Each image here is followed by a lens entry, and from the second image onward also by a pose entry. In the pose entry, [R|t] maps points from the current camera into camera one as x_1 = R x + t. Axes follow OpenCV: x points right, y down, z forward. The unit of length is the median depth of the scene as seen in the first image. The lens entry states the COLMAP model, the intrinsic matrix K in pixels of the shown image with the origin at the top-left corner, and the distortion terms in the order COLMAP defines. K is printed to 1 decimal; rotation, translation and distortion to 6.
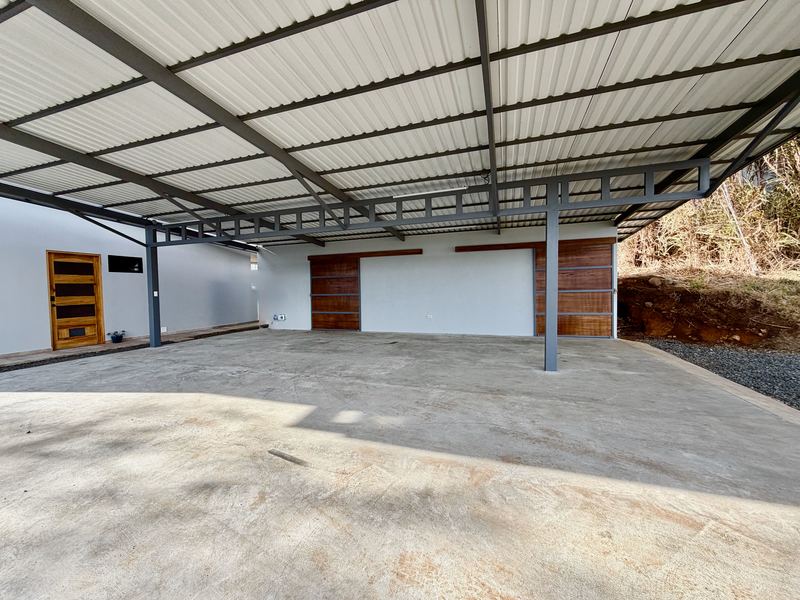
lens RADIAL K [[320.1, 0, 400.1], [0, 320.1, 299.3], [0, 0, 1]] dist [0.001550, -0.000496]
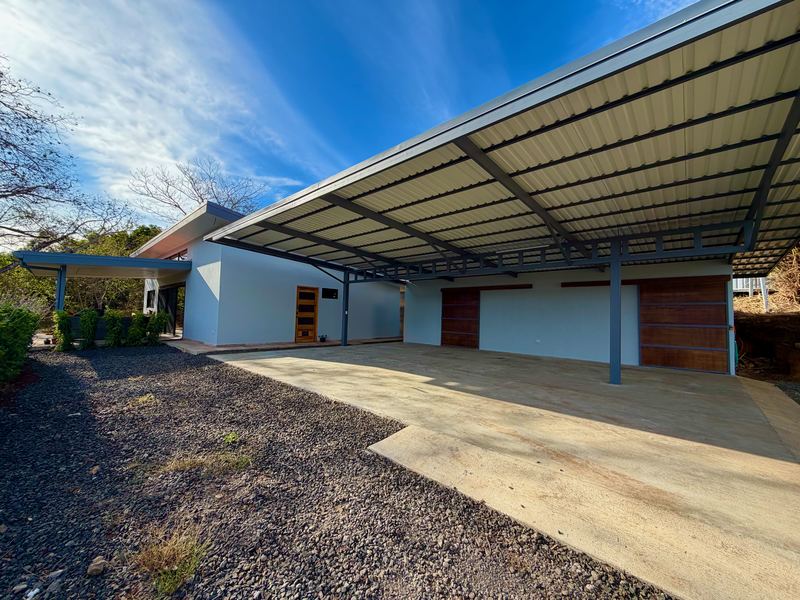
lens RADIAL K [[320.1, 0, 401.3], [0, 320.1, 301.0], [0, 0, 1]] dist [0.001550, -0.000496]
pose [[0.913946, 0.024188, -0.405115, 0.142913], [-0.056190, 0.996150, -0.067288, 0.019210], [0.401928, 0.084261, 0.911786, -0.382261]]
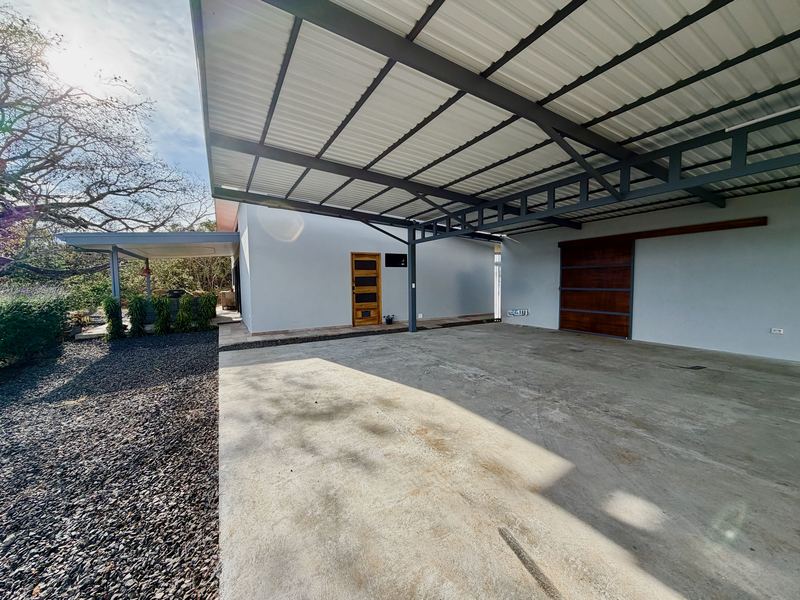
lens RADIAL K [[320.1, 0, 398.3], [0, 320.1, 299.9], [0, 0, 1]] dist [0.001550, -0.000496]
pose [[0.745371, 0.047322, -0.664968, -0.050411], [-0.022637, 0.998699, 0.045697, -0.018873], [0.666266, -0.019008, 0.745472, 0.128139]]
